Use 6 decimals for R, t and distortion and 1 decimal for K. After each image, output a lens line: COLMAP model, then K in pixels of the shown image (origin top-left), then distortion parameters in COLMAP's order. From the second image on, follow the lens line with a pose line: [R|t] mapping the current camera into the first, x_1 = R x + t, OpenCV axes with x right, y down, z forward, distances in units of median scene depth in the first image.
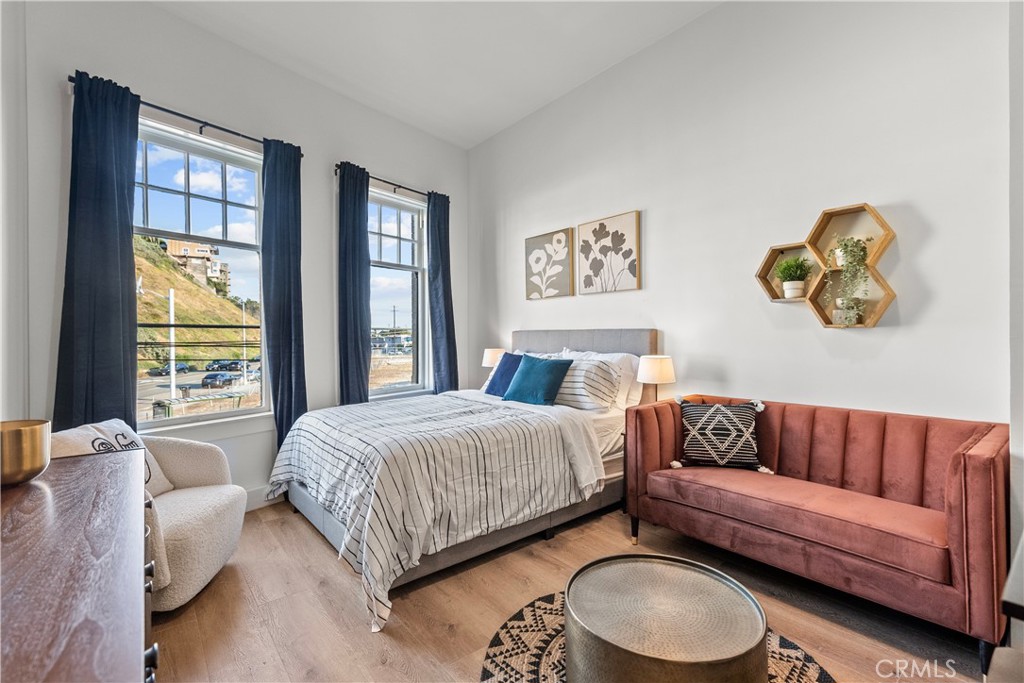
lens RADIAL K [[475.3, 0, 516.0], [0, 475.3, 336.0], [0, 0, 1]] dist [-0.001826, -0.000132]
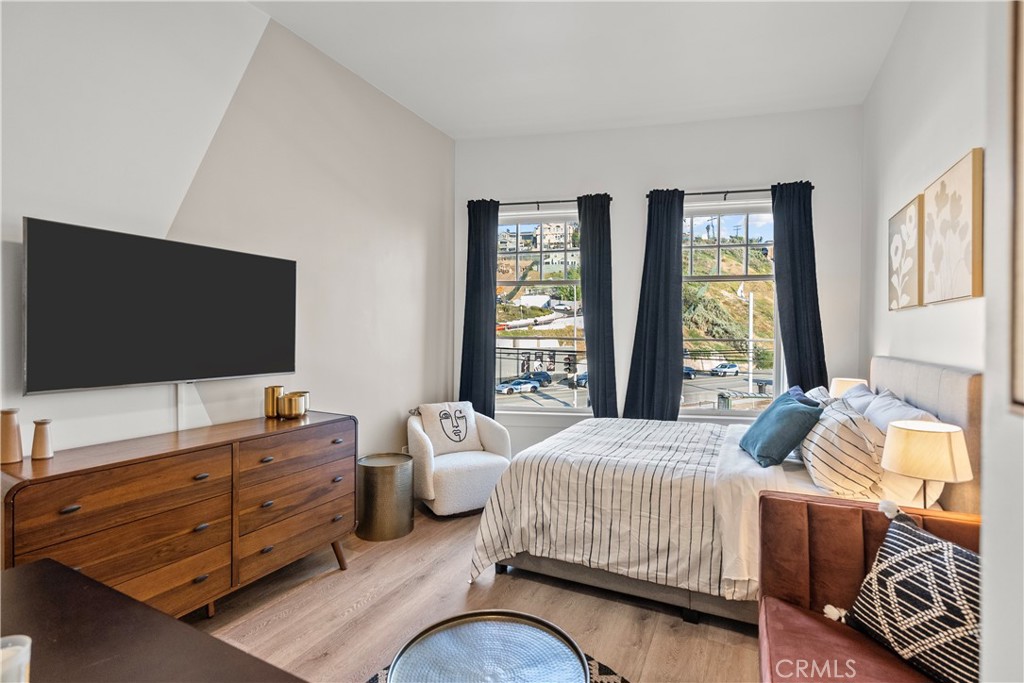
lens RADIAL K [[474.6, 0, 512.0], [0, 474.6, 341.5], [0, 0, 1]] dist [-0.013317, 0.000357]
pose [[0.402286, 0.025841, -0.915149, 0.691576], [-0.012508, 0.999663, 0.022729, -0.068814], [0.915429, 0.002303, 0.402474, 0.405791]]
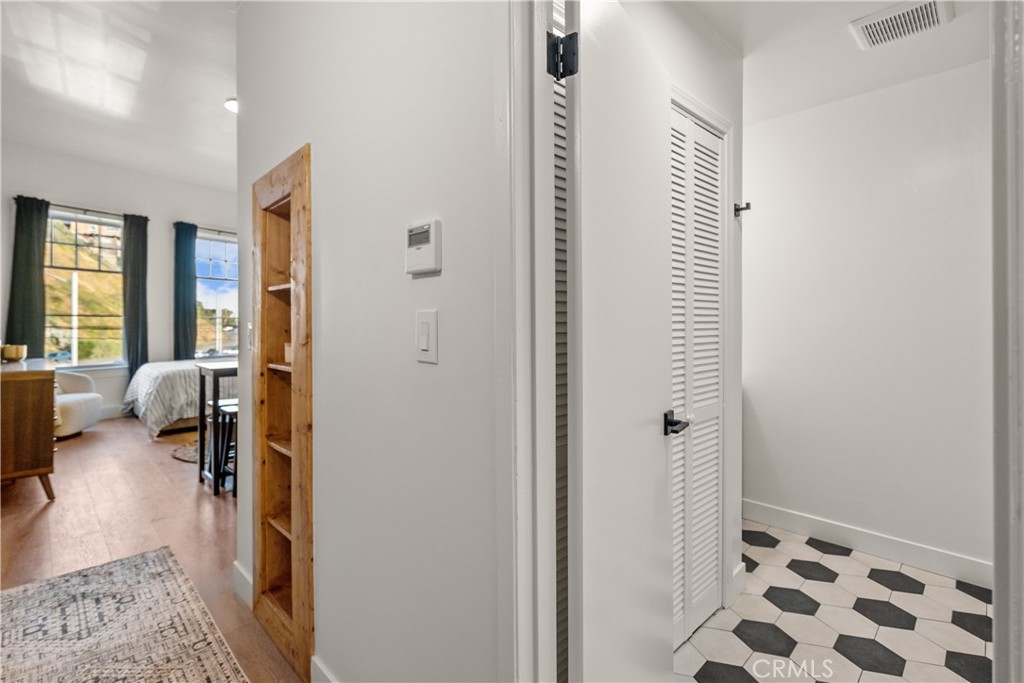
lens RADIAL K [[485.2, 0, 513.3], [0, 485.2, 318.5], [0, 0, 1]] dist [0.002135, 0.000358]
pose [[0.994325, 0.015625, 0.105236, 0.941535], [-0.014349, 0.999814, -0.012867, -0.011875], [-0.105418, 0.011283, 0.994364, -1.238074]]
